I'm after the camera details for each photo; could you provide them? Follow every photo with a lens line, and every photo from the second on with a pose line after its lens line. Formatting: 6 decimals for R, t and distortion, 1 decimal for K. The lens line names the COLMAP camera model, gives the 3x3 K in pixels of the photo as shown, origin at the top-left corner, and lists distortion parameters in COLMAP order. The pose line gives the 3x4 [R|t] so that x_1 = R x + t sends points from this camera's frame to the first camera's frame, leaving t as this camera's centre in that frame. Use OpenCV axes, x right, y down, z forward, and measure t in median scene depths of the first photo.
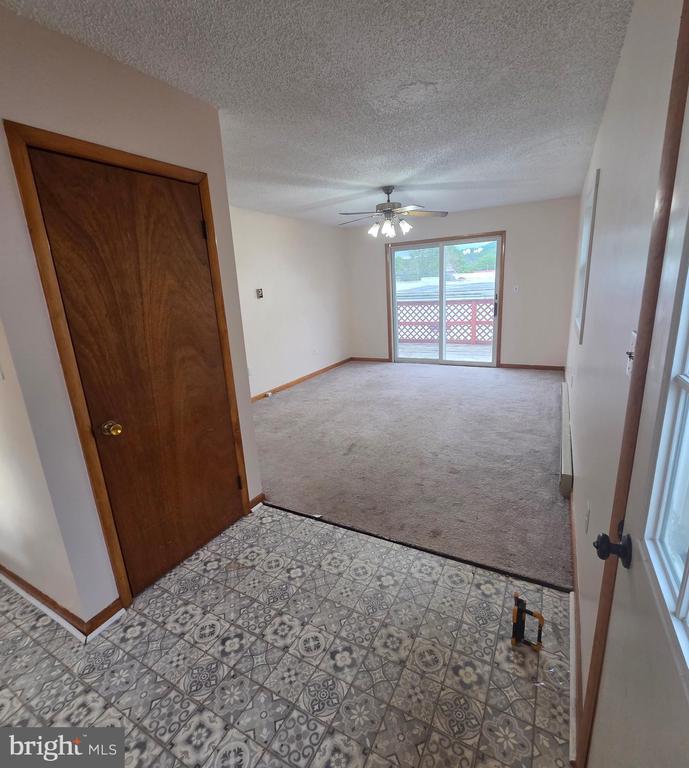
lens RADIAL K [[377.5, 0, 349.5], [0, 377.5, 380.4], [0, 0, 1]] dist [0.001270, -0.001068]
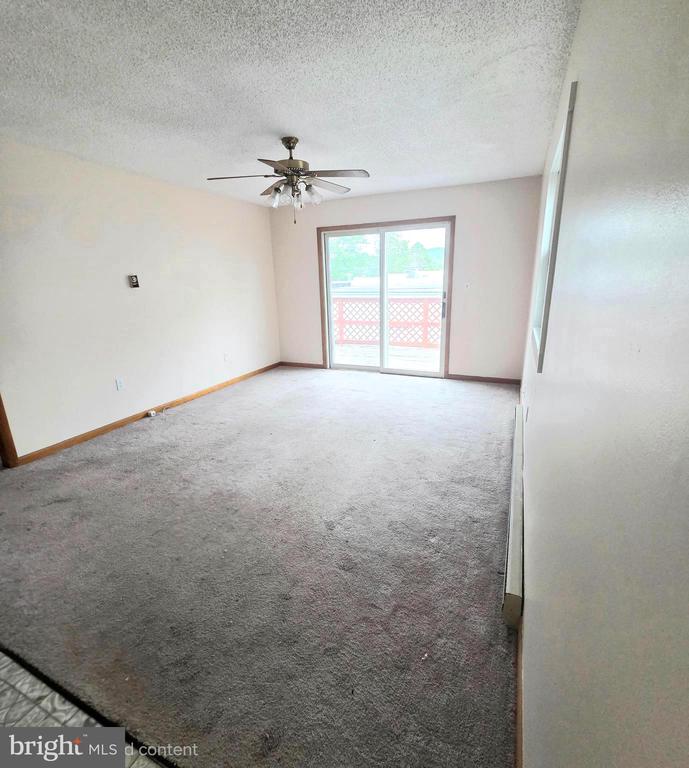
lens RADIAL K [[374.8, 0, 348.3], [0, 374.8, 380.4], [0, 0, 1]] dist [-0.000511, -0.001409]
pose [[0.996714, 0.011263, 0.080211, 0.125173], [-0.012414, 0.999827, 0.013855, -0.045907], [-0.080041, -0.014806, 0.996682, 0.206815]]
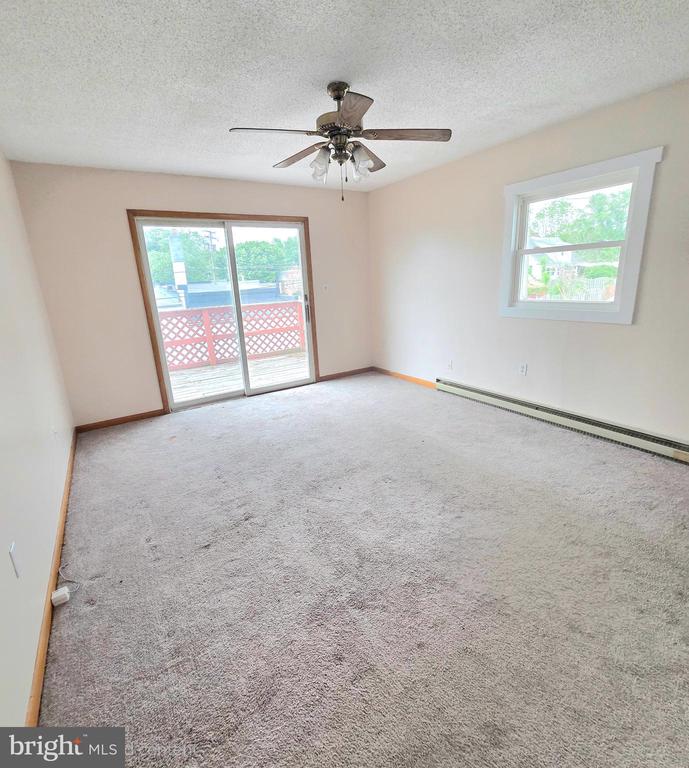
lens RADIAL K [[377.5, 0, 349.5], [0, 377.5, 380.4], [0, 0, 1]] dist [0.001270, -0.001068]
pose [[0.486825, -0.197658, 0.850842, -0.335041], [0.235590, 0.967676, 0.090003, -0.114221], [-0.841130, 0.156634, 0.517655, 0.597362]]
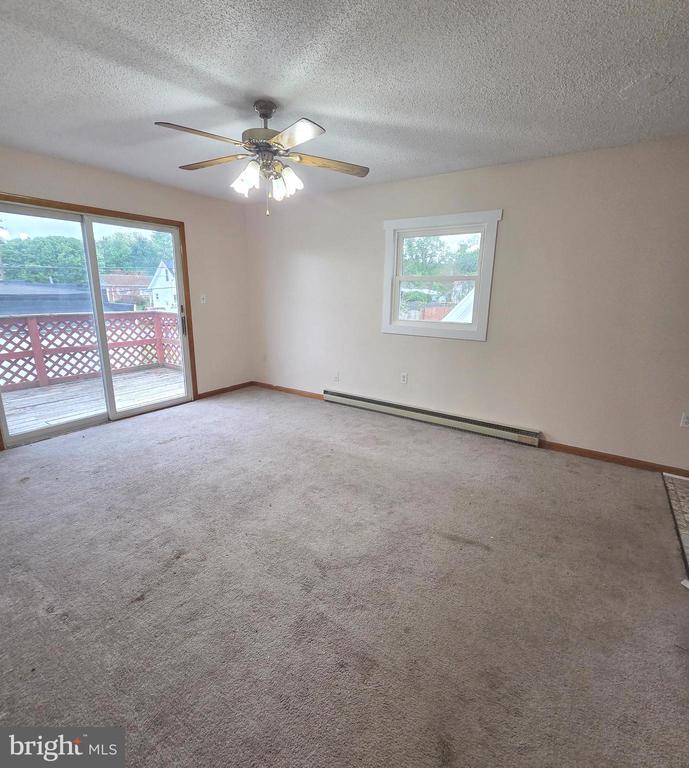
lens RADIAL K [[374.8, 0, 348.3], [0, 374.8, 380.4], [0, 0, 1]] dist [-0.000511, -0.001409]
pose [[0.099501, -0.177154, 0.979140, -0.378065], [0.225358, 0.962466, 0.151236, -0.139507], [-0.969182, 0.205609, 0.135690, 0.689626]]
